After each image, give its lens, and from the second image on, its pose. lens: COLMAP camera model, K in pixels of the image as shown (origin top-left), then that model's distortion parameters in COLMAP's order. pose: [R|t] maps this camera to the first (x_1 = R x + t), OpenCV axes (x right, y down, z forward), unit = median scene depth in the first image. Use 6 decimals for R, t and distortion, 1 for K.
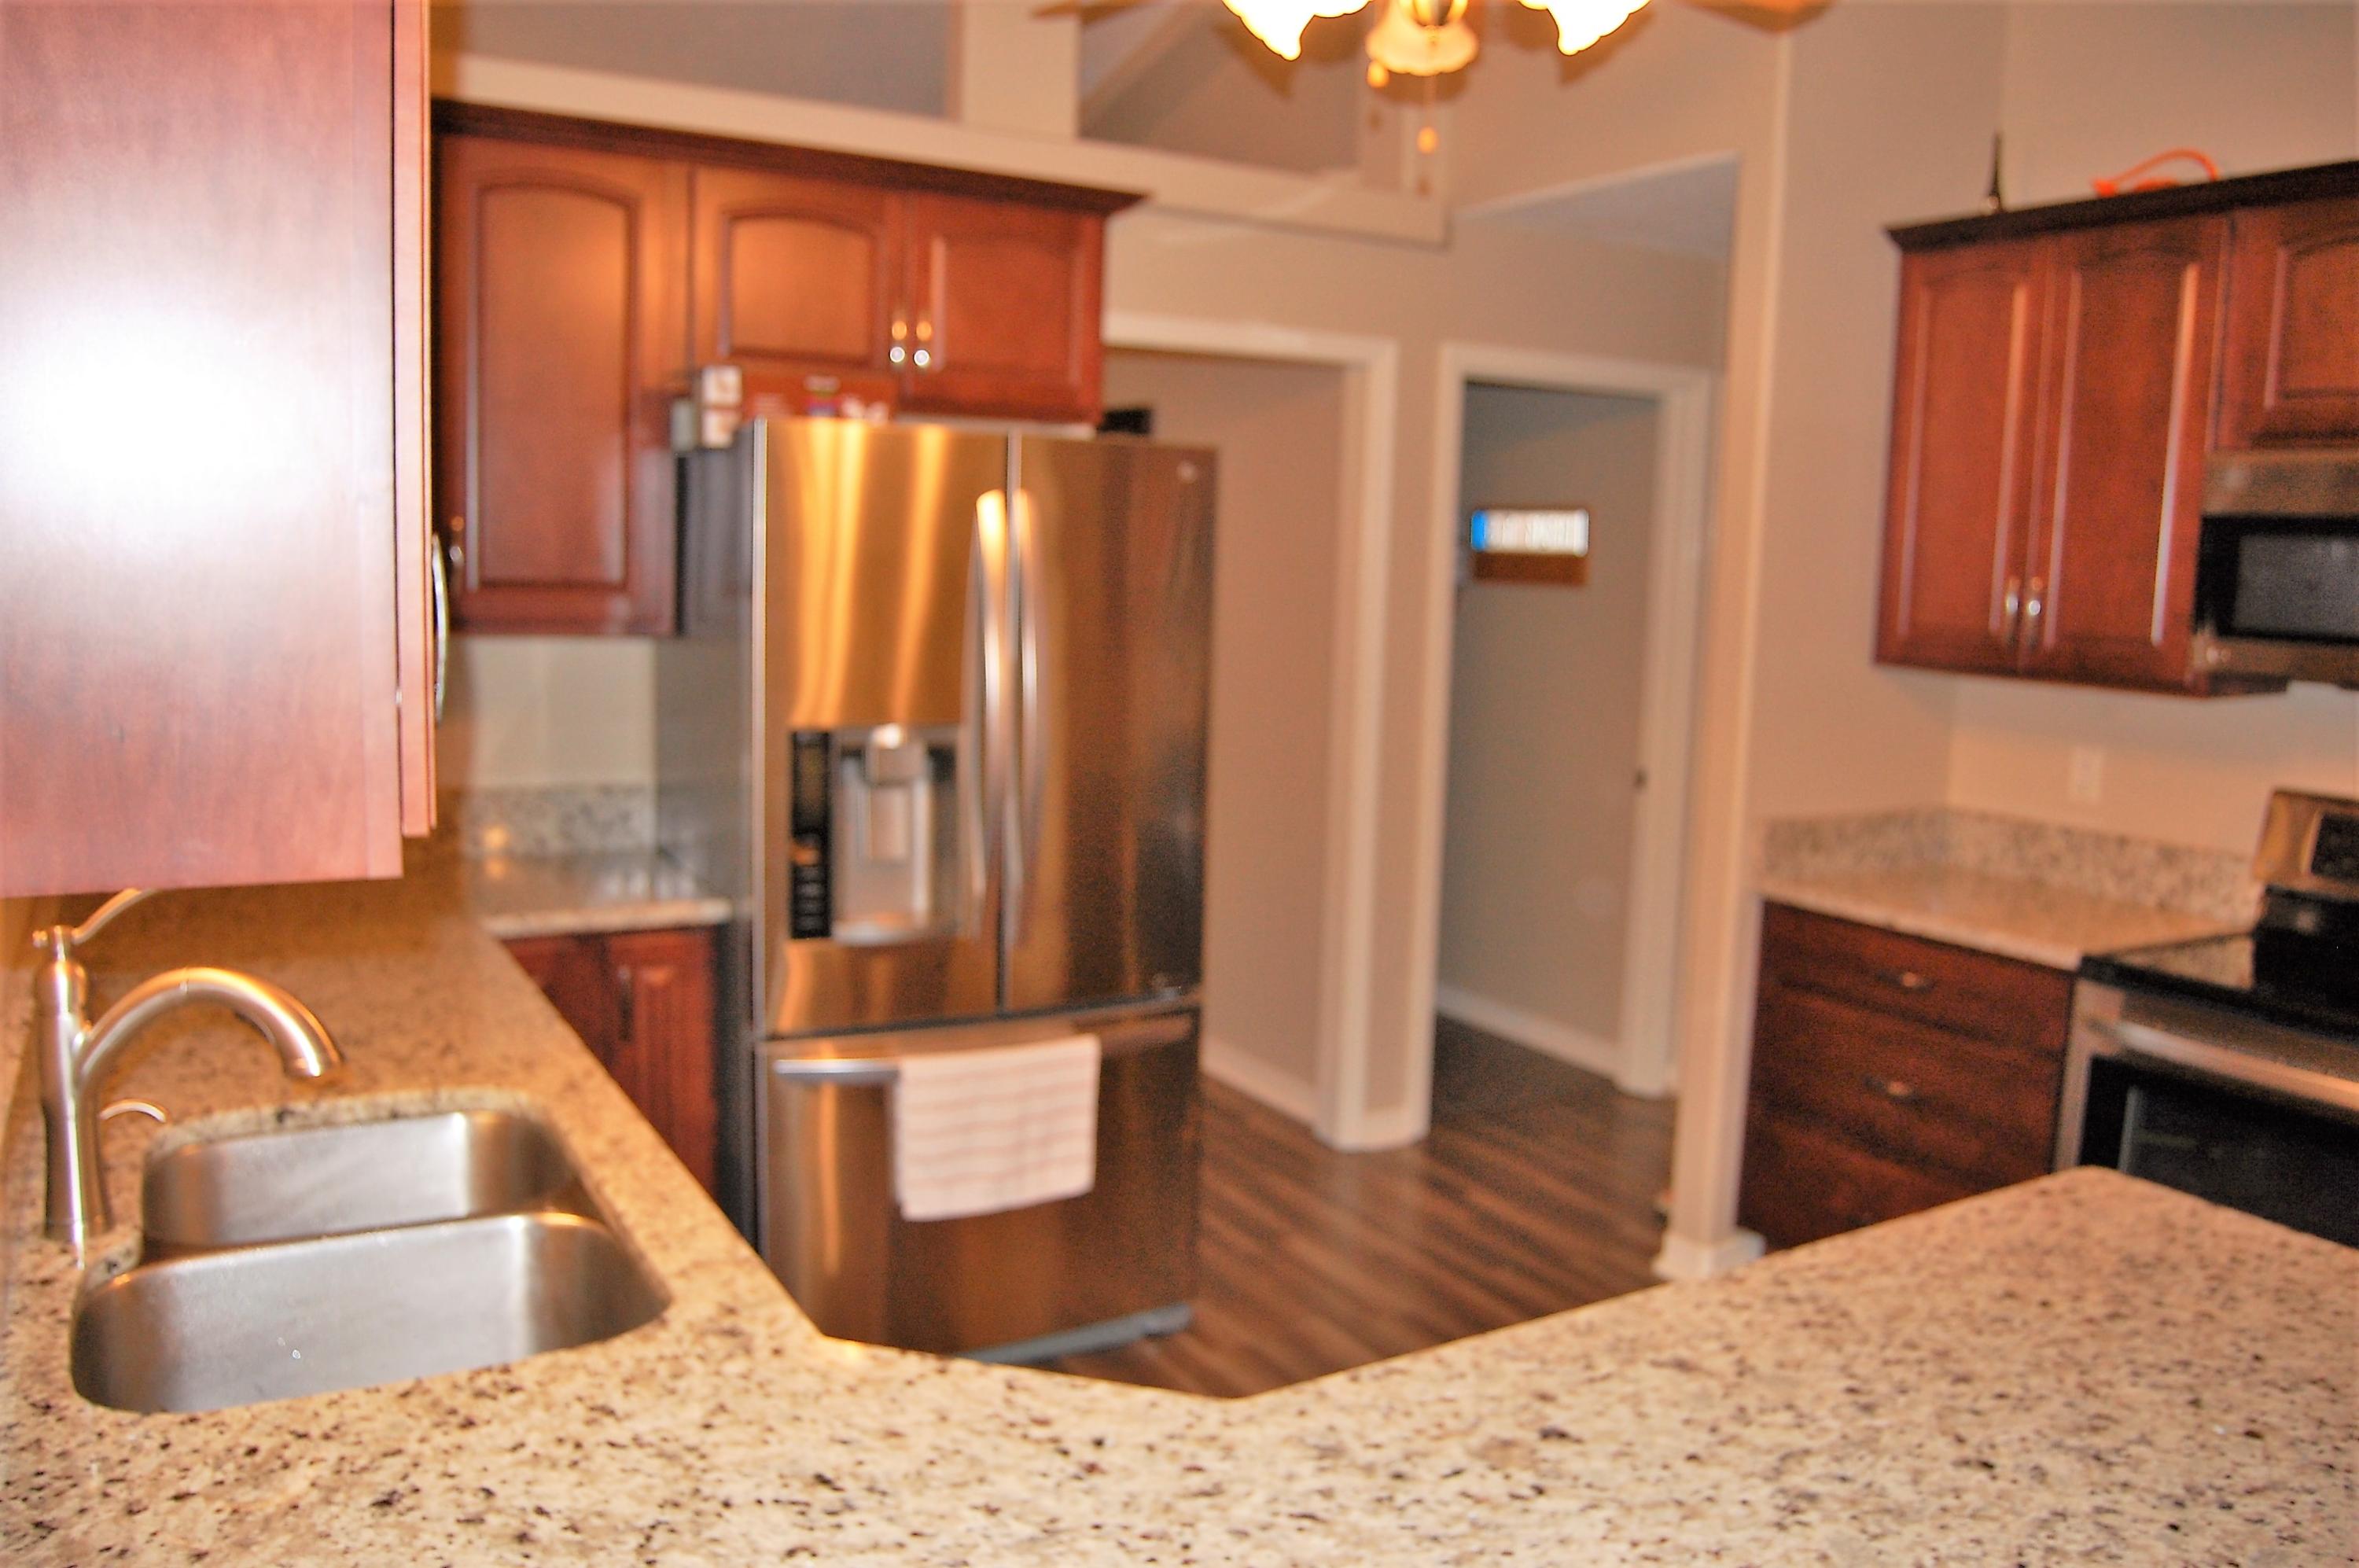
lens RADIAL K [[1817.4, 0, 1179.5], [0, 1817.4, 784.0], [0, 0, 1]] dist [-0.076166, 0.001169]
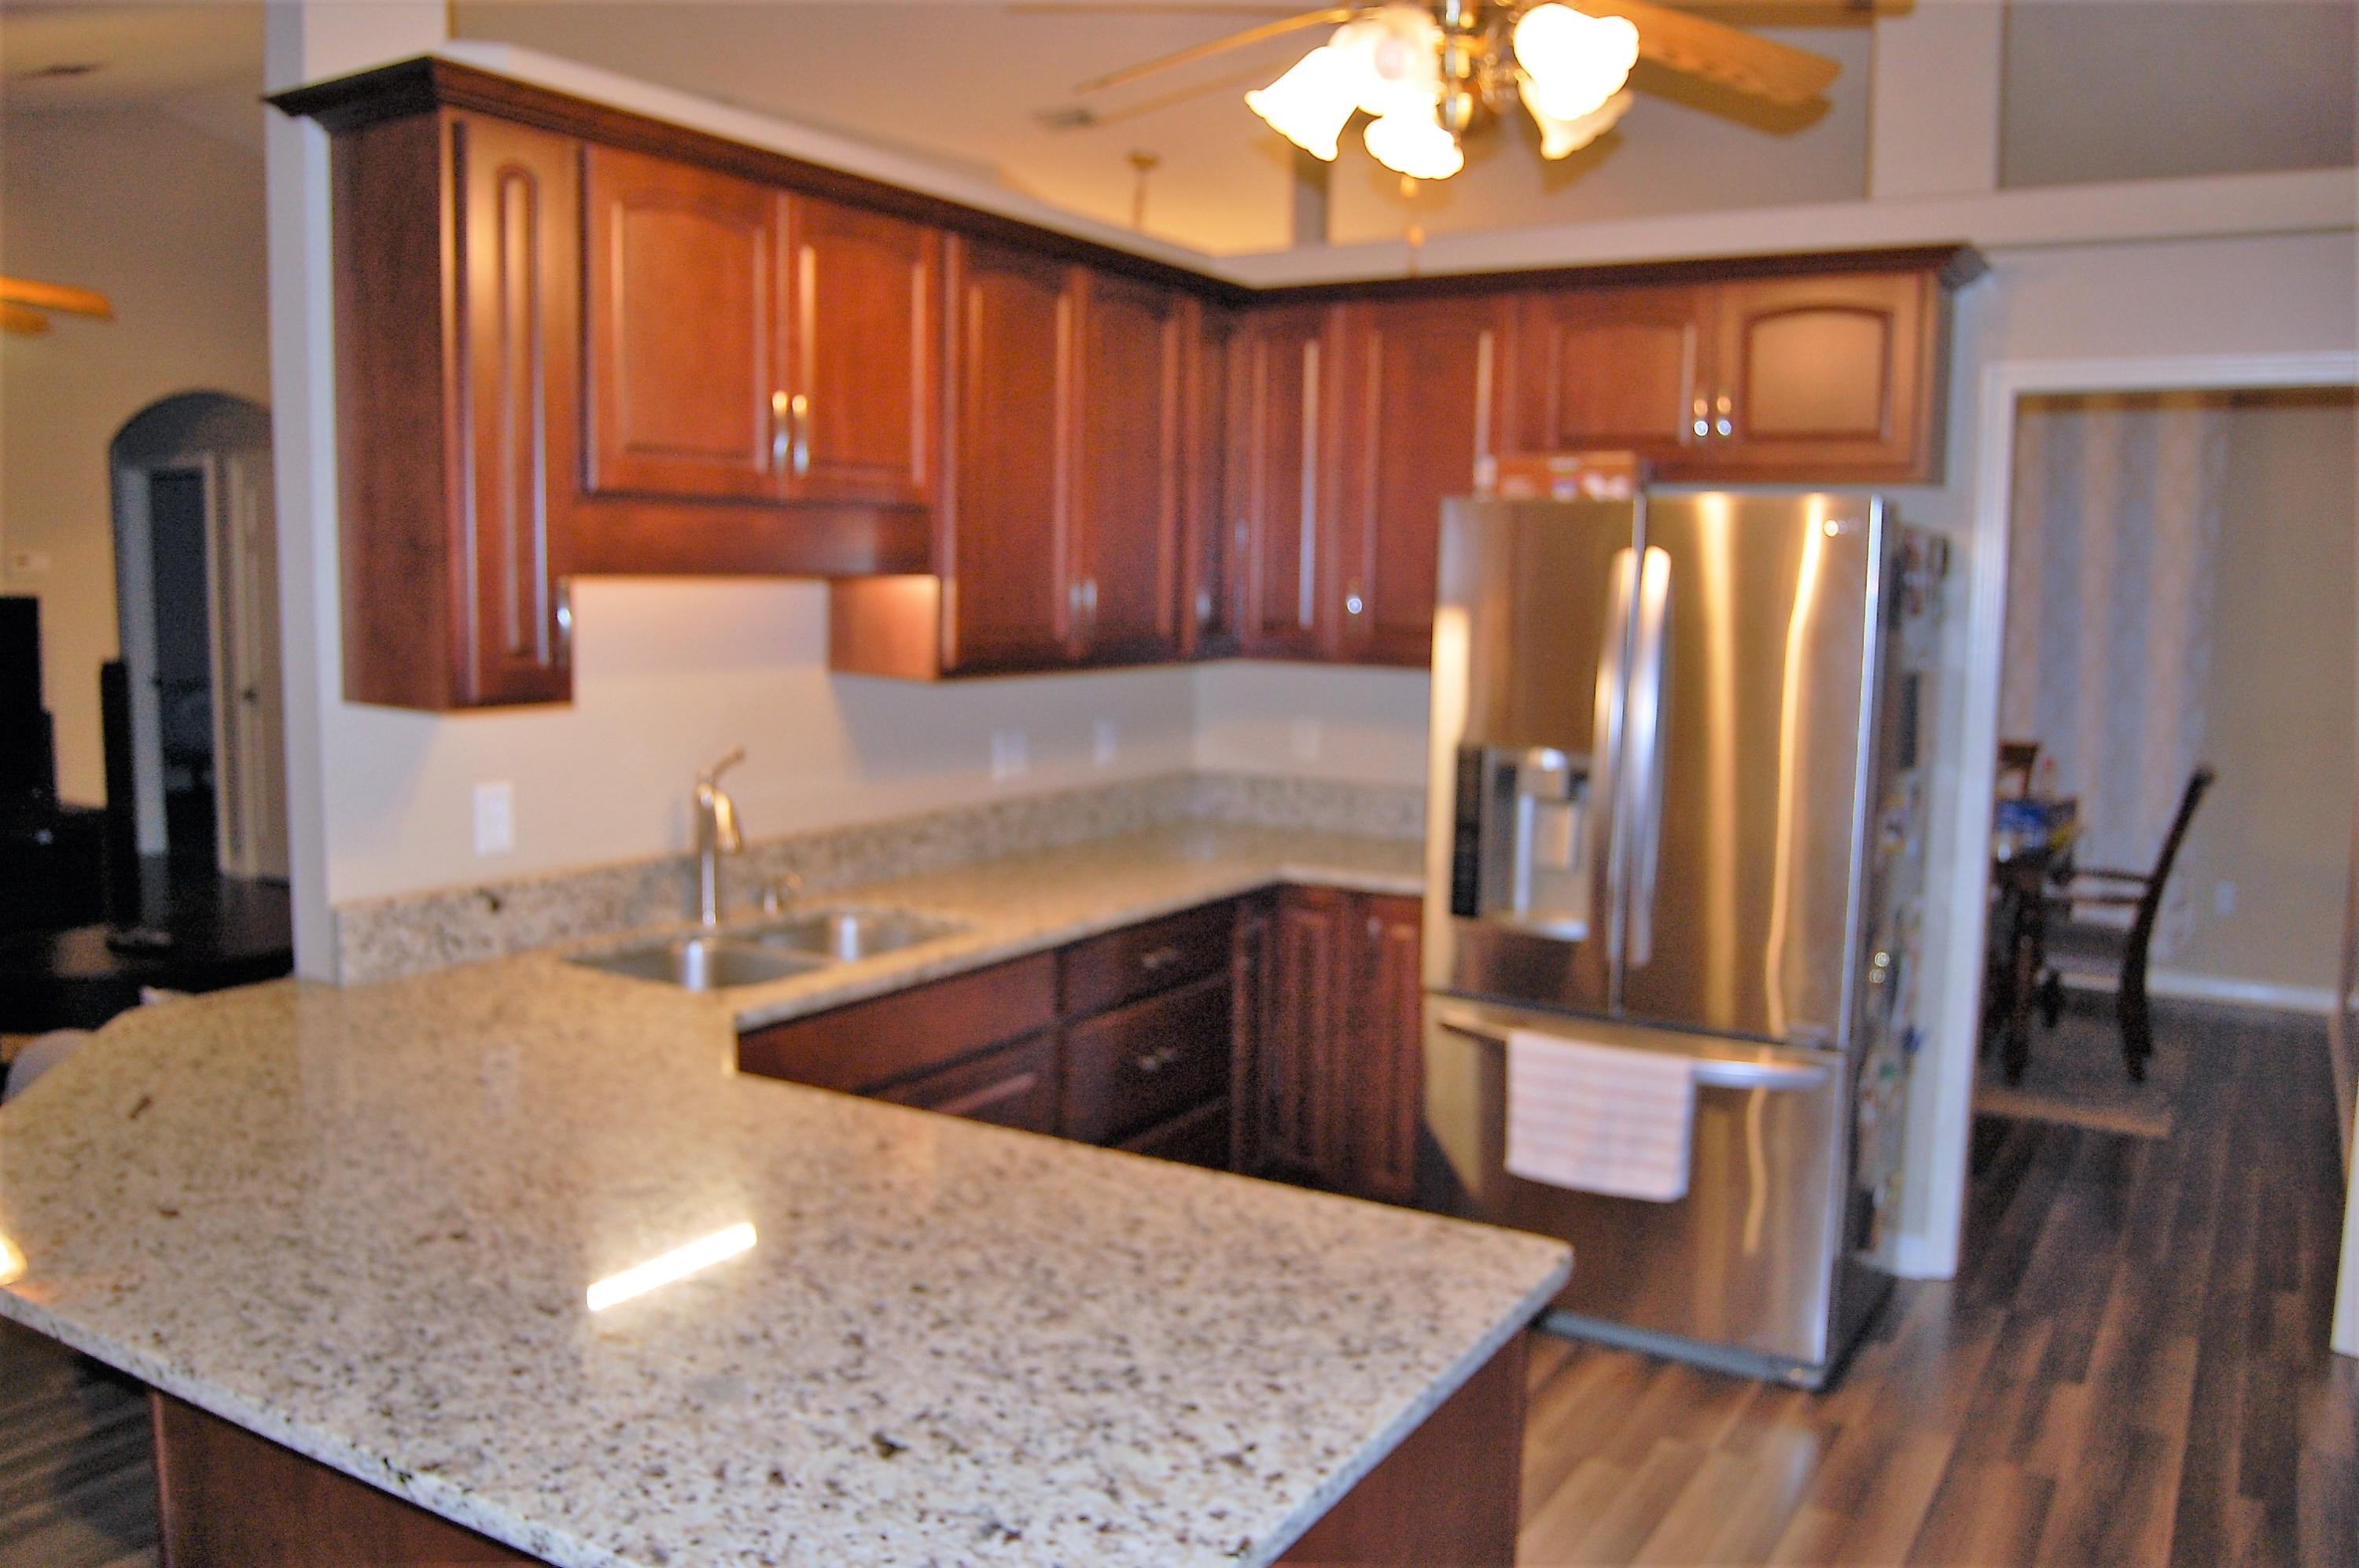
lens RADIAL K [[1861.0, 0, 1186.9], [0, 1861.0, 810.2], [0, 0, 1]] dist [-0.069051, 0.006121]
pose [[0.466311, 0.088334, -0.880199, 0.752846], [-0.114537, 0.992655, 0.038940, -0.013154], [0.877174, 0.082657, 0.473004, 0.217677]]
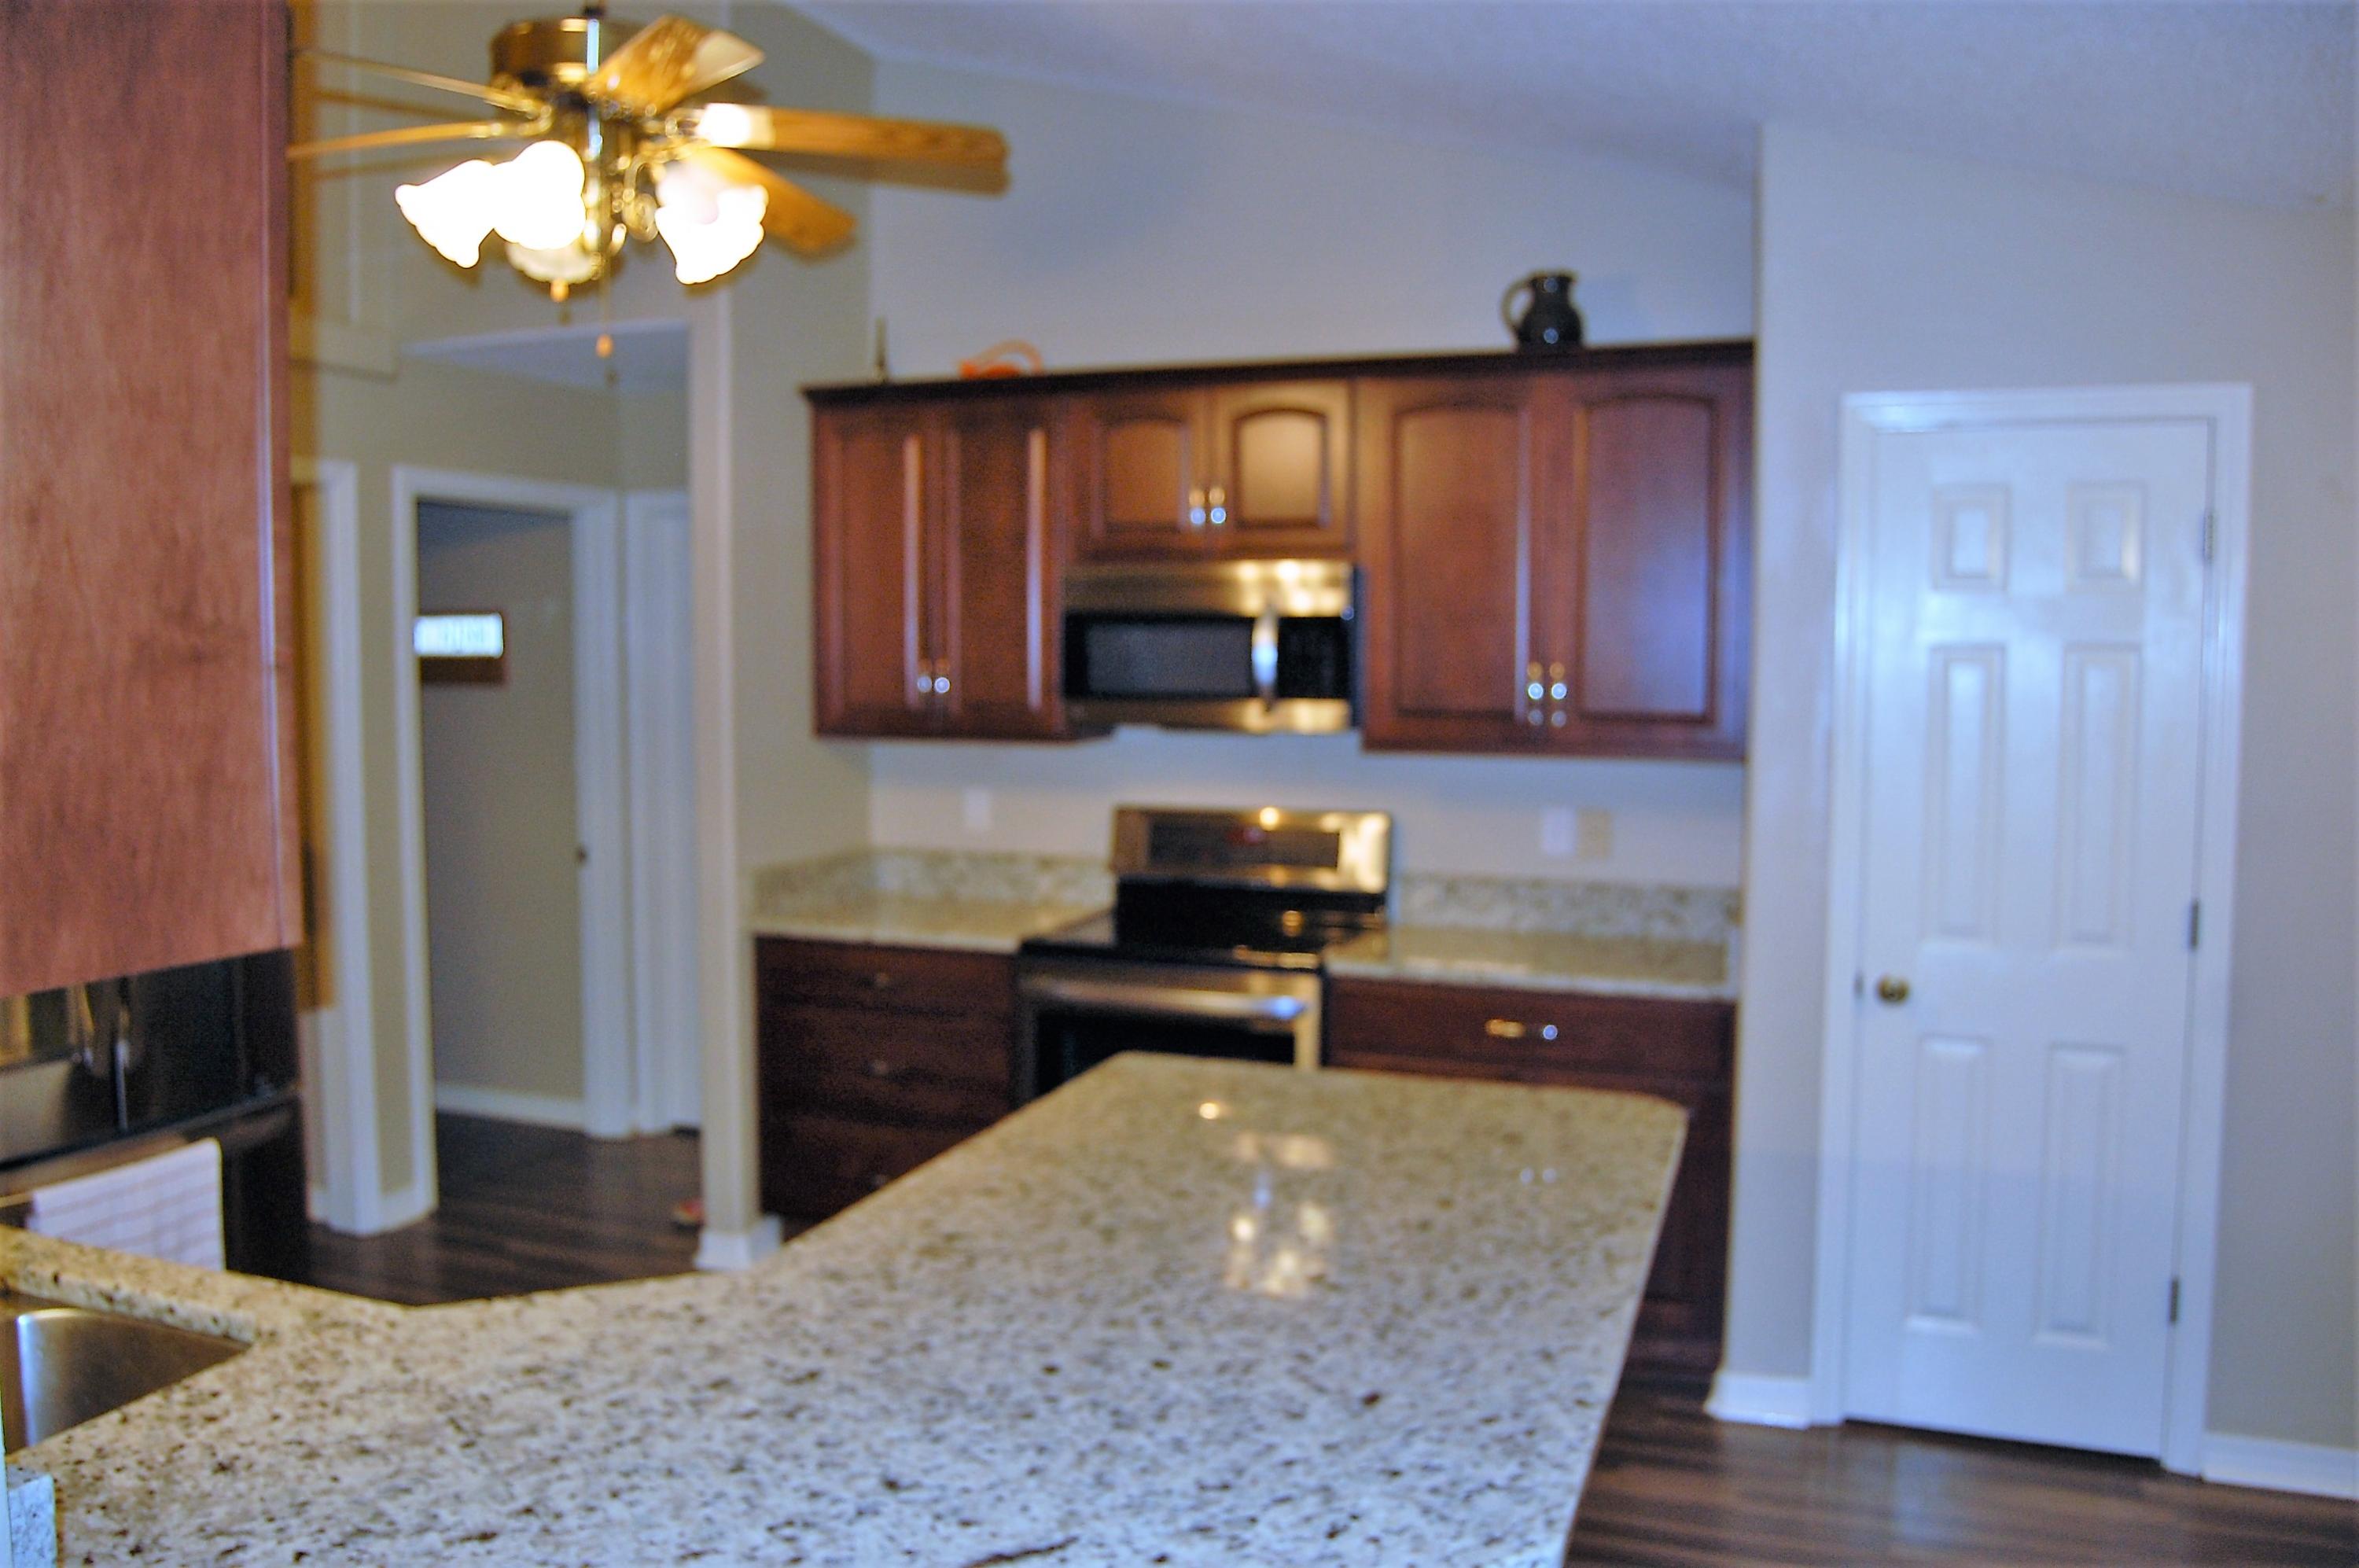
lens RADIAL K [[1853.9, 0, 1179.5], [0, 1853.9, 784.0], [0, 0, 1]] dist [-0.093437, 0.032285]
pose [[0.770035, -0.074474, 0.633640, -0.258962], [0.104221, 0.994506, -0.009767, 0.004850], [-0.629432, 0.073560, 0.773566, -0.158396]]
